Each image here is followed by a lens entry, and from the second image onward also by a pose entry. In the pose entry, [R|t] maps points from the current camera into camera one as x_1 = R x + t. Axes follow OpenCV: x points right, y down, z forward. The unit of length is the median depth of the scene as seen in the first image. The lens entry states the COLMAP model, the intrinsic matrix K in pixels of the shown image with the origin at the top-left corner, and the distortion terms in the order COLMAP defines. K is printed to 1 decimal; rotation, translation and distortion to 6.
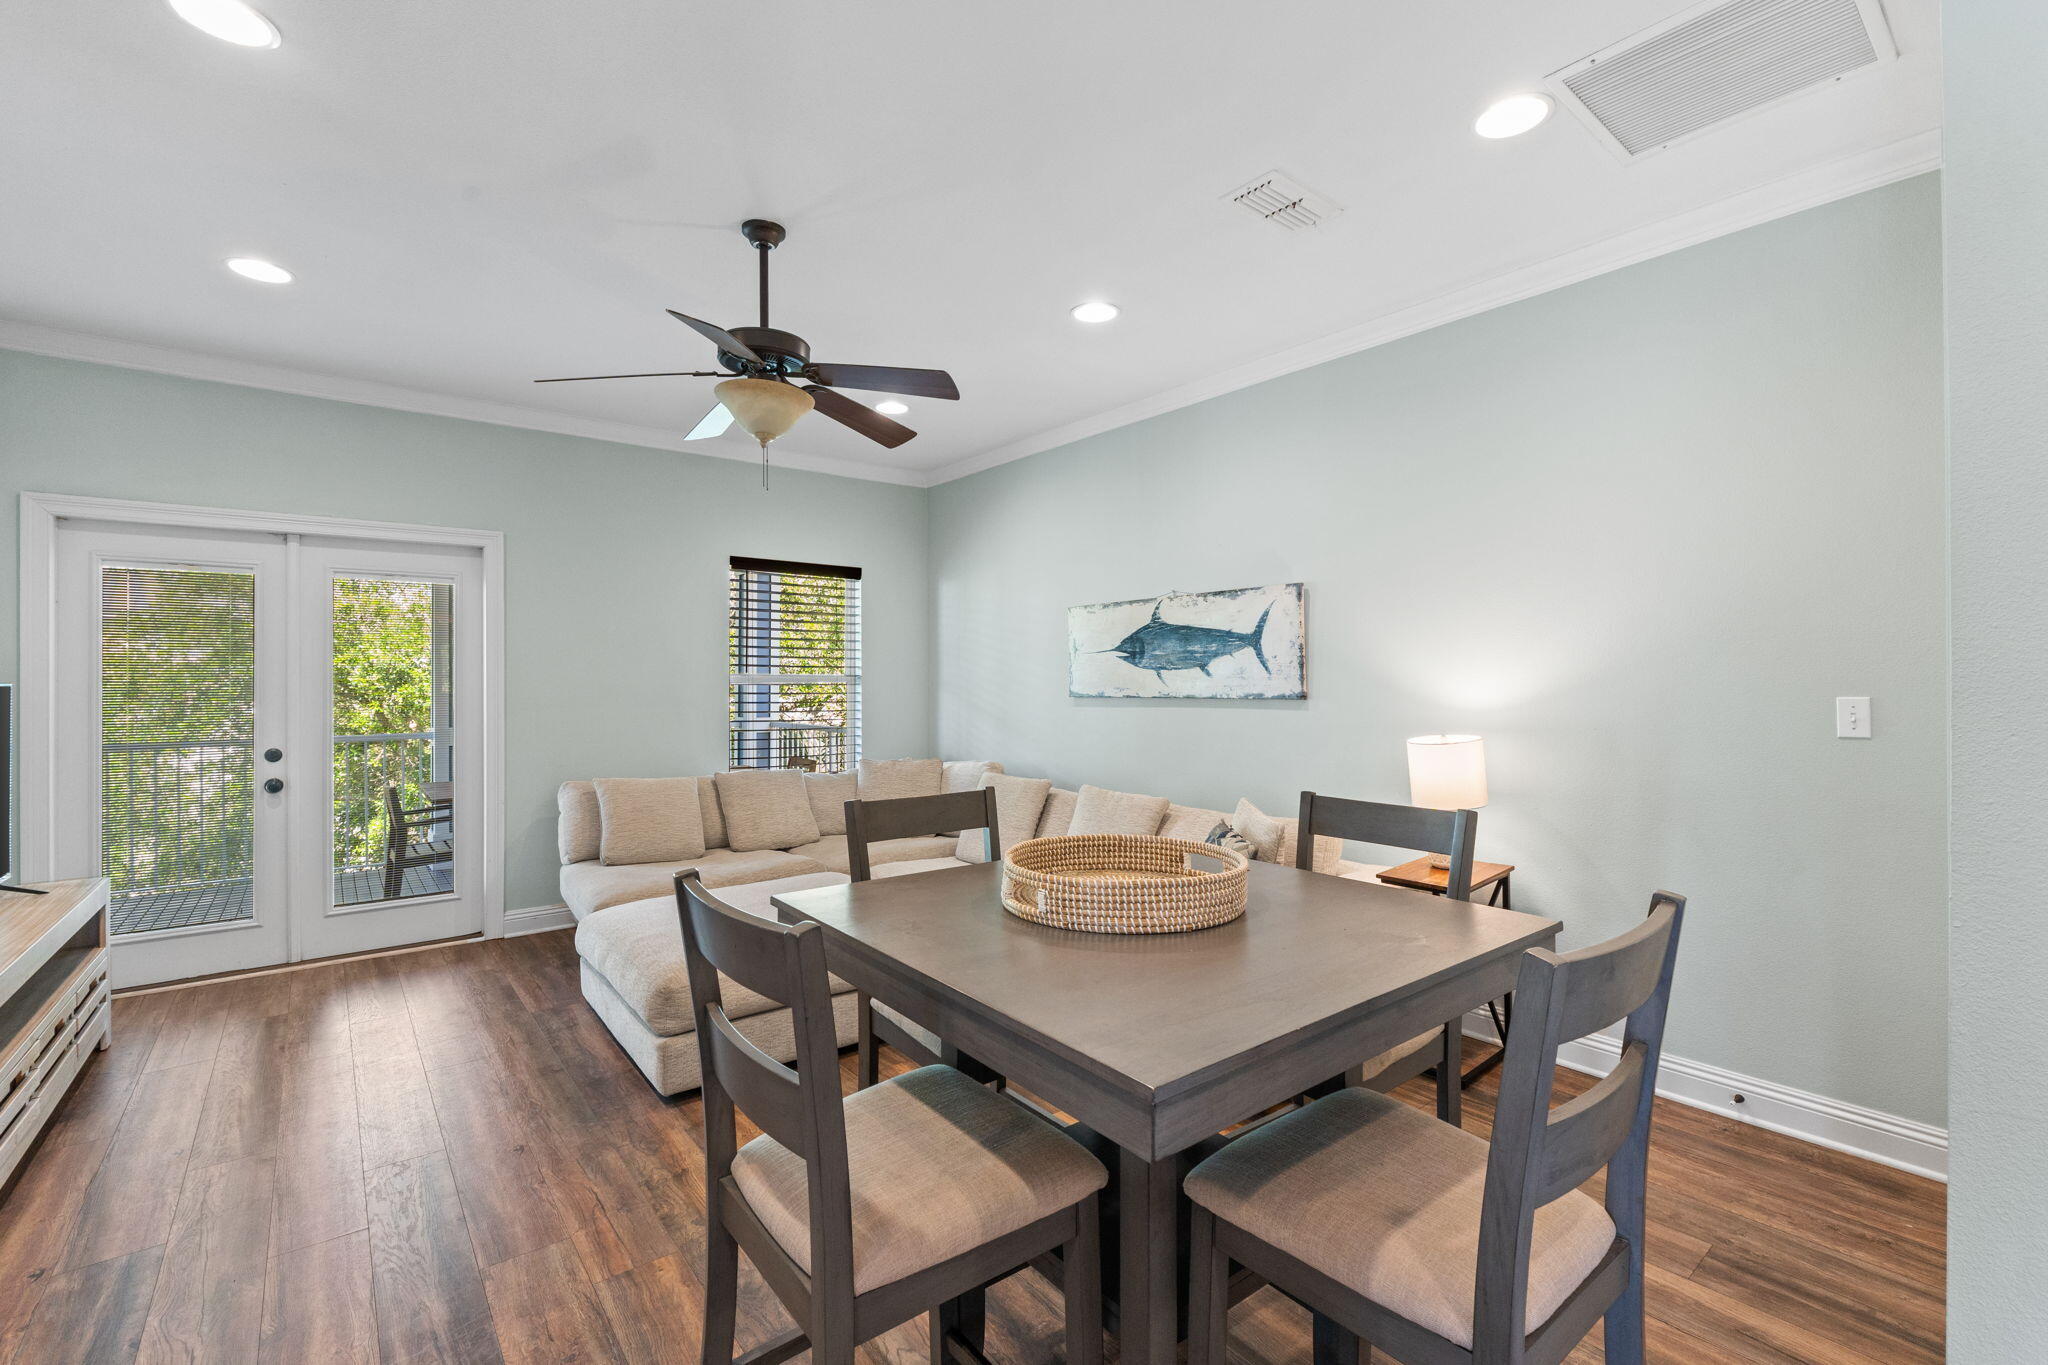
lens RADIAL K [[885.8, 0, 1027.8], [0, 885.8, 671.4], [0, 0, 1]] dist [-0.002658, -0.000162]
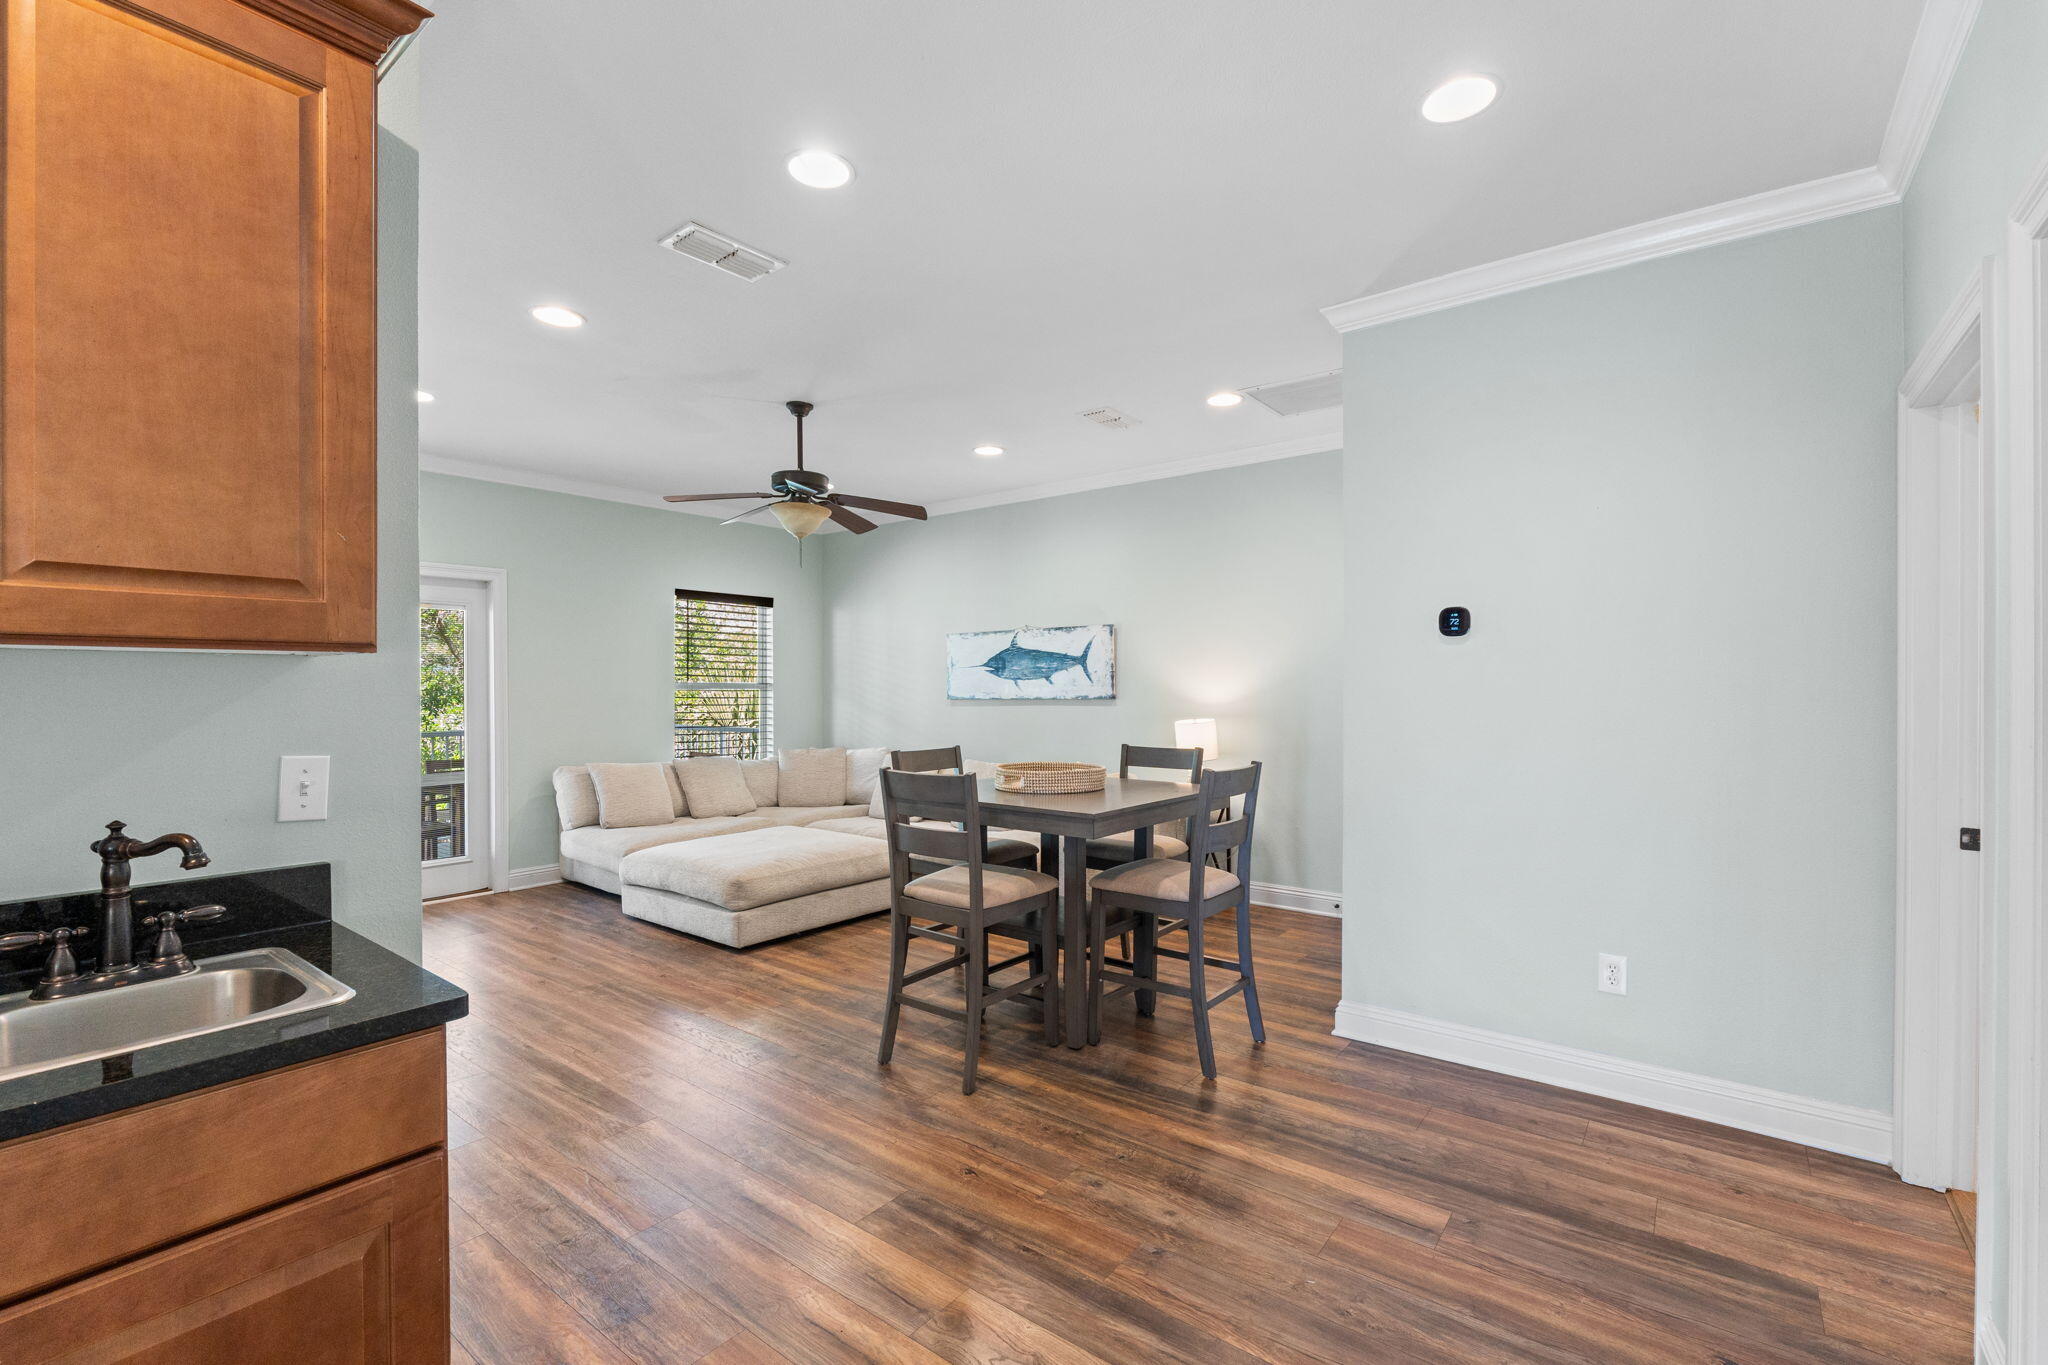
lens RADIAL K [[914.2, 0, 1024.0], [0, 914.2, 682.5], [0, 0, 1]] dist [-0.000132, -0.000042]
pose [[0.973427, 0.000354, 0.228999, -0.188623], [-0.001416, 0.999989, 0.004471, -0.004323], [-0.228995, -0.004676, 0.973416, -0.472876]]
